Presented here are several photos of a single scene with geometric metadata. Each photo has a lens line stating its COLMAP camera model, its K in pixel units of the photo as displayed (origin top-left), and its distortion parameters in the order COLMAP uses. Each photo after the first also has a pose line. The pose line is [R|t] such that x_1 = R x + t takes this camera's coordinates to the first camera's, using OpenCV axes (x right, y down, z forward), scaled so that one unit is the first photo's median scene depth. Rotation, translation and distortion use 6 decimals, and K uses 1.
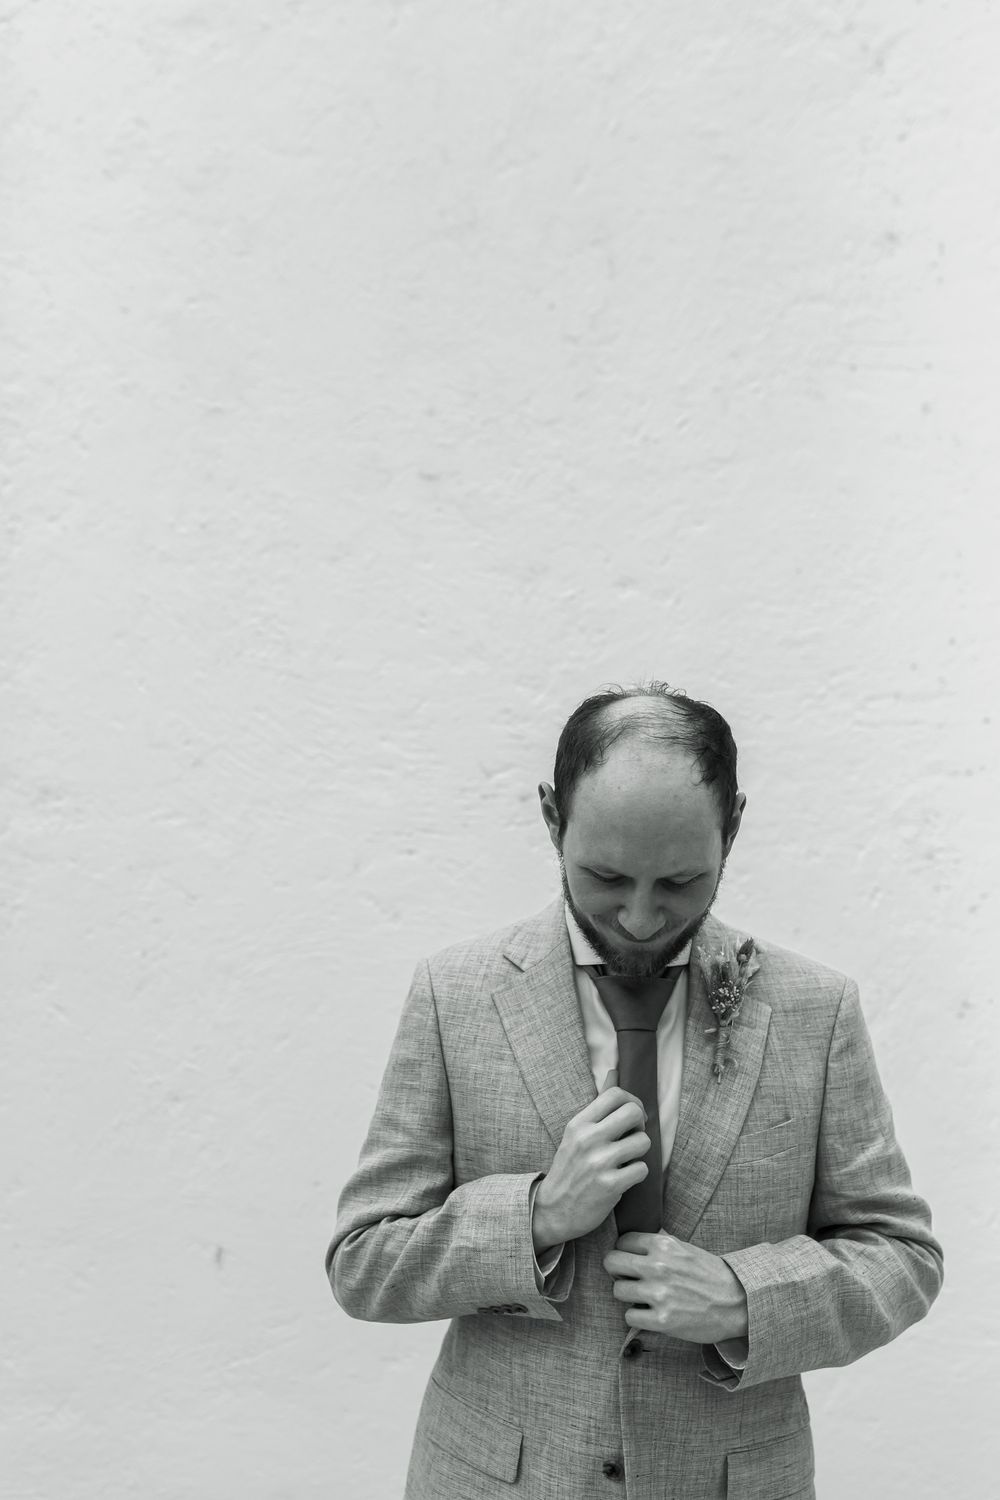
lens RADIAL K [[2070.1, 0, 500.0], [0, 2070.1, 750.0], [0, 0, 1]] dist [-0.002909, 0.008546]
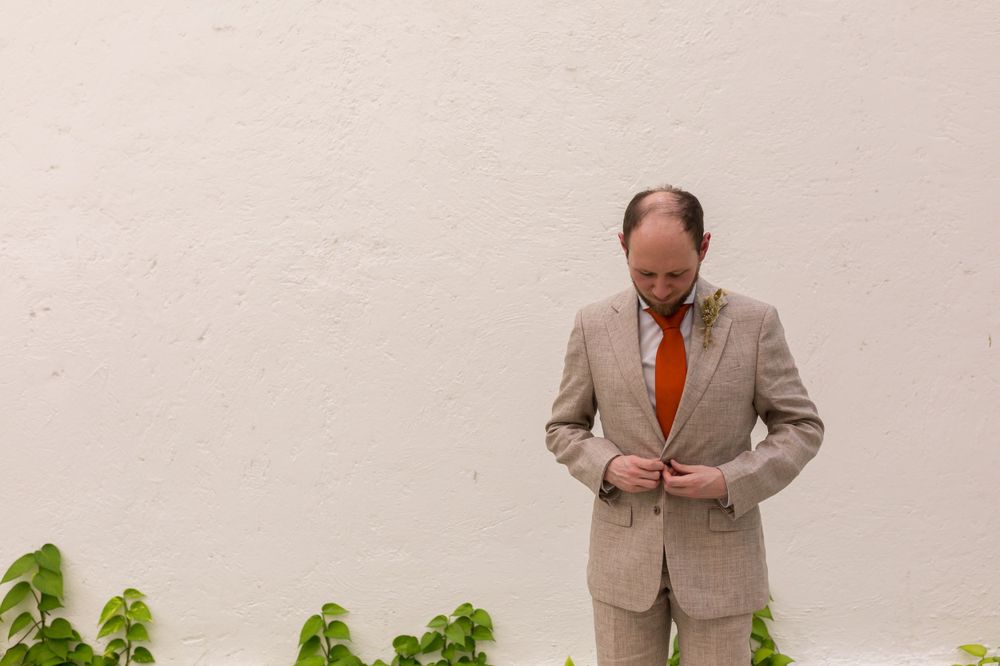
lens RADIAL K [[1380.1, 0, 501.8], [0, 1380.1, 358.8], [0, 0, 1]] dist [-0.002909, 0.008546]
pose [[0.996048, -0.022443, -0.085930, 0.005039], [0.030597, 0.995027, 0.094786, 0.008278], [0.083375, -0.097041, 0.991782, -0.281247]]
